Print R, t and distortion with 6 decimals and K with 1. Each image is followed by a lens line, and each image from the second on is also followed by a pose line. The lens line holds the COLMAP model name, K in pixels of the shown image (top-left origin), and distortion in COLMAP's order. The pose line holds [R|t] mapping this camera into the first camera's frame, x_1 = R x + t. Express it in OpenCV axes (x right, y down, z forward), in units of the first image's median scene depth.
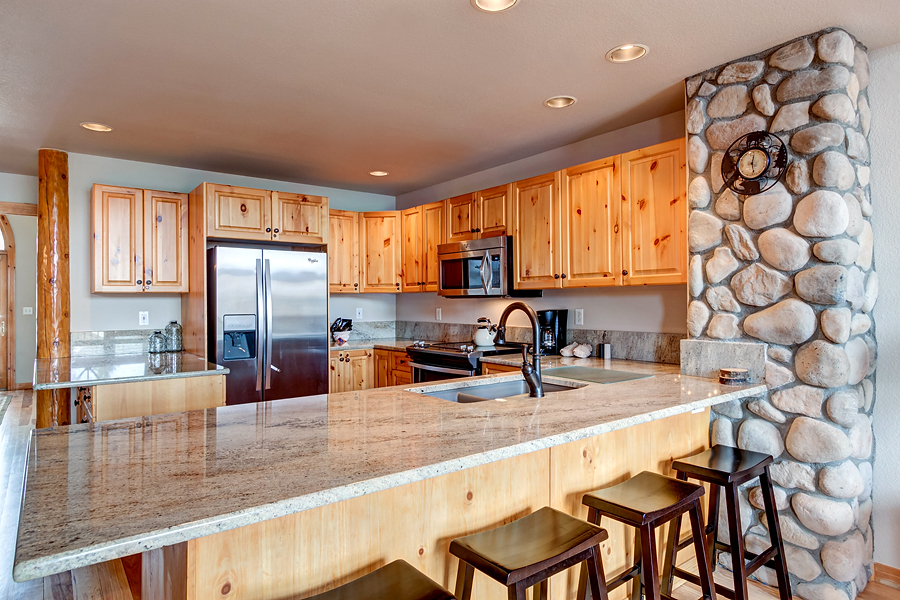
lens RADIAL K [[529.3, 0, 450.0], [0, 529.3, 300.0], [0, 0, 1]] dist [0.000832, -0.000205]
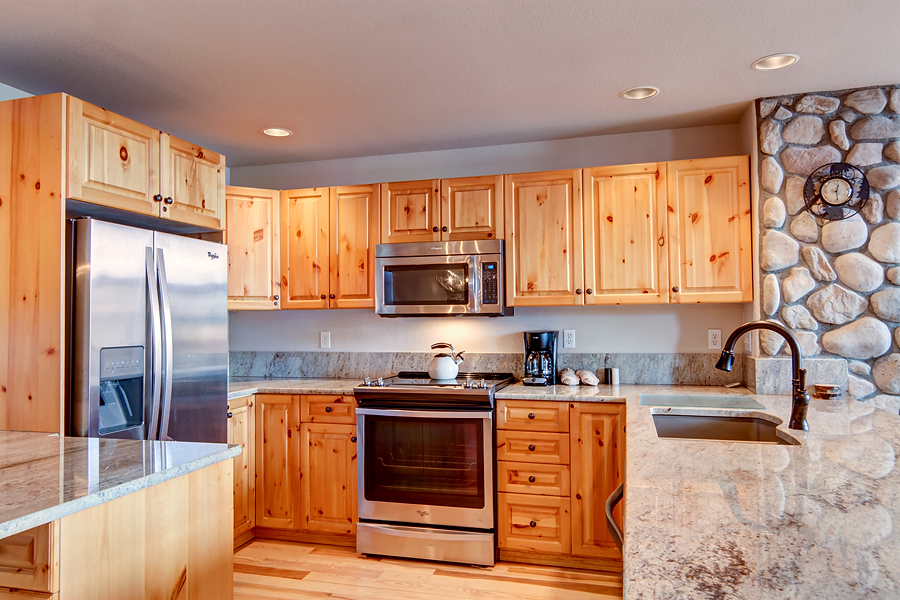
lens RADIAL K [[625.1, 0, 450.0], [0, 625.1, 300.0], [0, 0, 1]] dist [0.001330, 0.002037]
pose [[0.805294, 0.017222, 0.592625, -0.754324], [0.003038, 0.999445, -0.033173, 0.002414], [-0.592867, 0.028514, 0.804795, 0.417117]]
